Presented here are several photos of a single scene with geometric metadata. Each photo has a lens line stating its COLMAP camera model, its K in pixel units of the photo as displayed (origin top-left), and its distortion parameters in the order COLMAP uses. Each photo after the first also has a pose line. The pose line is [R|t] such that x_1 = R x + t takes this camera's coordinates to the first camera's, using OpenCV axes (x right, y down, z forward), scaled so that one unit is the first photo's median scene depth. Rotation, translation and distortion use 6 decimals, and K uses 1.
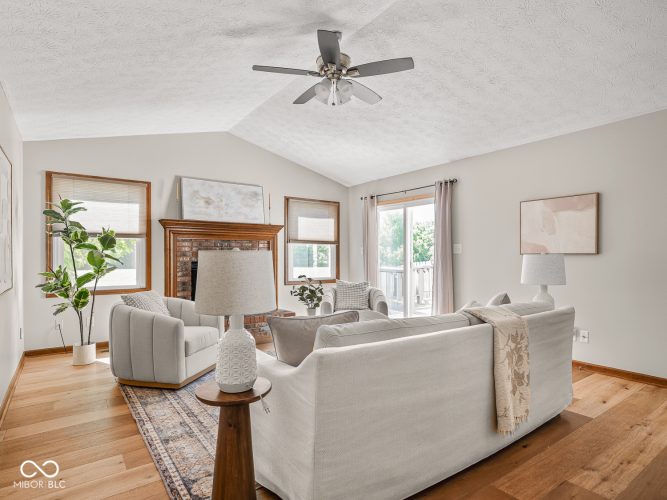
lens RADIAL K [[377.6, 0, 334.3], [0, 377.6, 248.6], [0, 0, 1]] dist [0.003621, 0.000120]
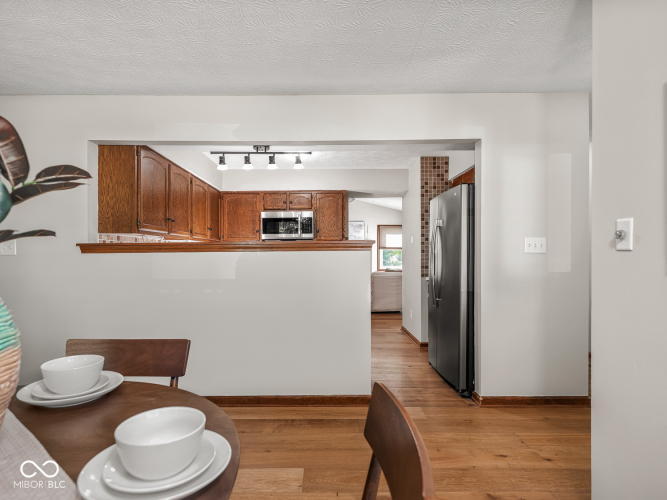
lens RADIAL K [[377.6, 0, 334.3], [0, 377.6, 248.6], [0, 0, 1]] dist [0.003621, 0.000120]
pose [[0.818397, -0.011640, -0.574536, 0.888958], [0.011415, 0.999927, -0.003998, -0.014771], [0.574540, -0.003286, 0.818470, -0.784703]]
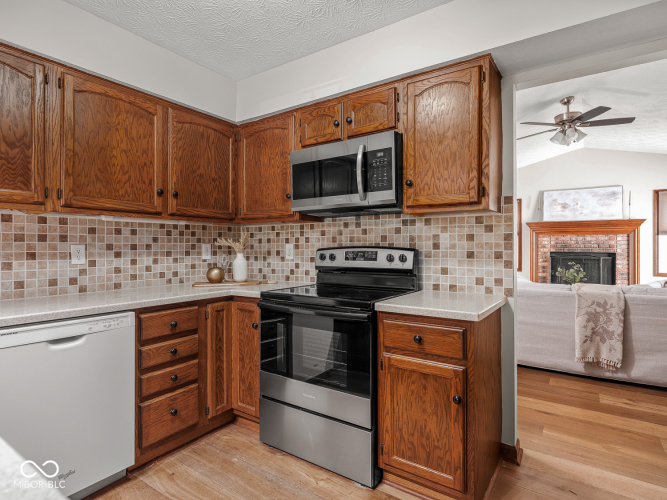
lens RADIAL K [[371.0, 0, 333.6], [0, 371.0, 245.0], [0, 0, 1]] dist [0.001802, -0.000020]
pose [[0.333753, -0.001317, -0.942660, 0.599771], [0.015706, 0.999868, 0.004164, -0.007398], [0.942530, -0.016195, 0.333730, -0.185558]]
